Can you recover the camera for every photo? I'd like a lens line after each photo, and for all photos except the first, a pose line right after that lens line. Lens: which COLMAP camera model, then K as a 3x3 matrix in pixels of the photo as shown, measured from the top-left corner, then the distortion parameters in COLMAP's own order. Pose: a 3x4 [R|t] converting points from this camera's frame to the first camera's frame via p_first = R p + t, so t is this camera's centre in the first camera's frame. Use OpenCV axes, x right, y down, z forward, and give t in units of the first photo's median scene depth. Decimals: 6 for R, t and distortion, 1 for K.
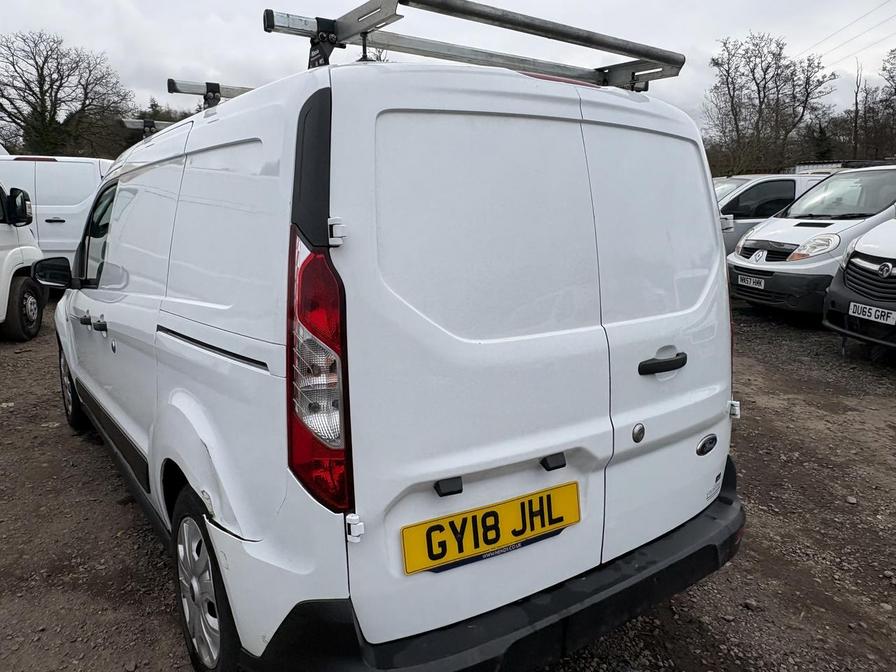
lens RADIAL K [[665.2, 0, 452.7], [0, 665.2, 333.7], [0, 0, 1]] dist [0.006656, -0.008219]
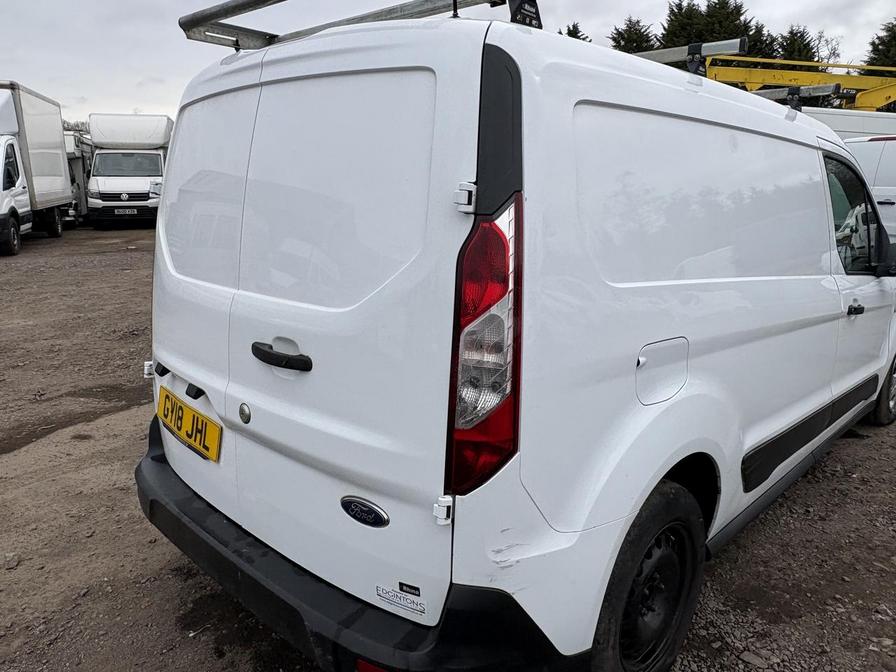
lens RADIAL K [[665.2, 0, 442.8], [0, 665.2, 336.1], [0, 0, 1]] dist [0.006656, -0.008219]
pose [[0.156039, 0.214574, -0.964163, 1.313065], [-0.191450, 0.964178, 0.183594, -0.198106], [0.969019, 0.155942, 0.191530, 1.169387]]
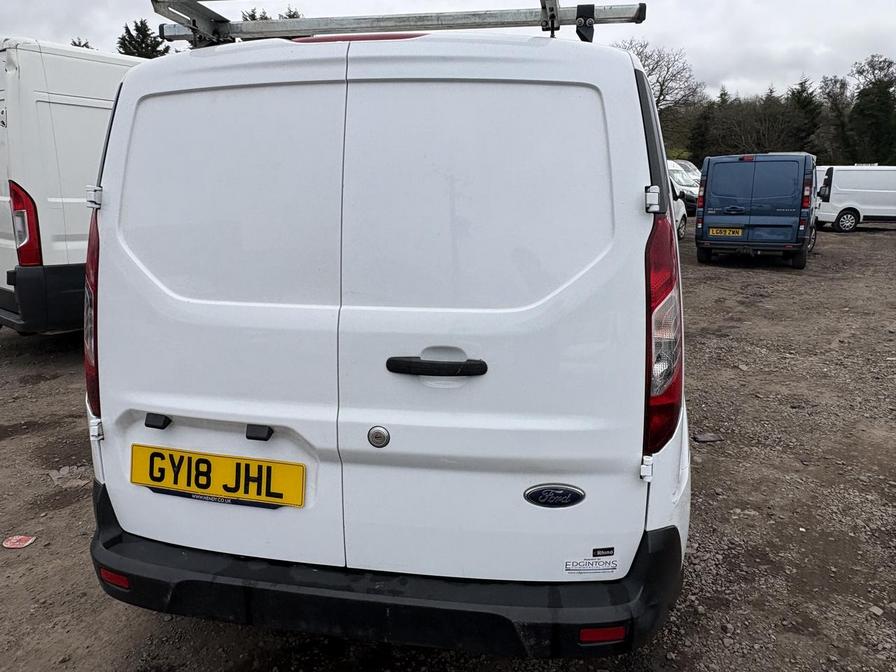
lens RADIAL K [[665.2, 0, 452.6], [0, 665.2, 337.2], [0, 0, 1]] dist [0.006656, -0.008219]
pose [[0.687000, 0.148405, -0.711342, 1.028471], [-0.133962, 0.988010, 0.076748, -0.063983], [0.714203, 0.042567, 0.698643, 0.496717]]
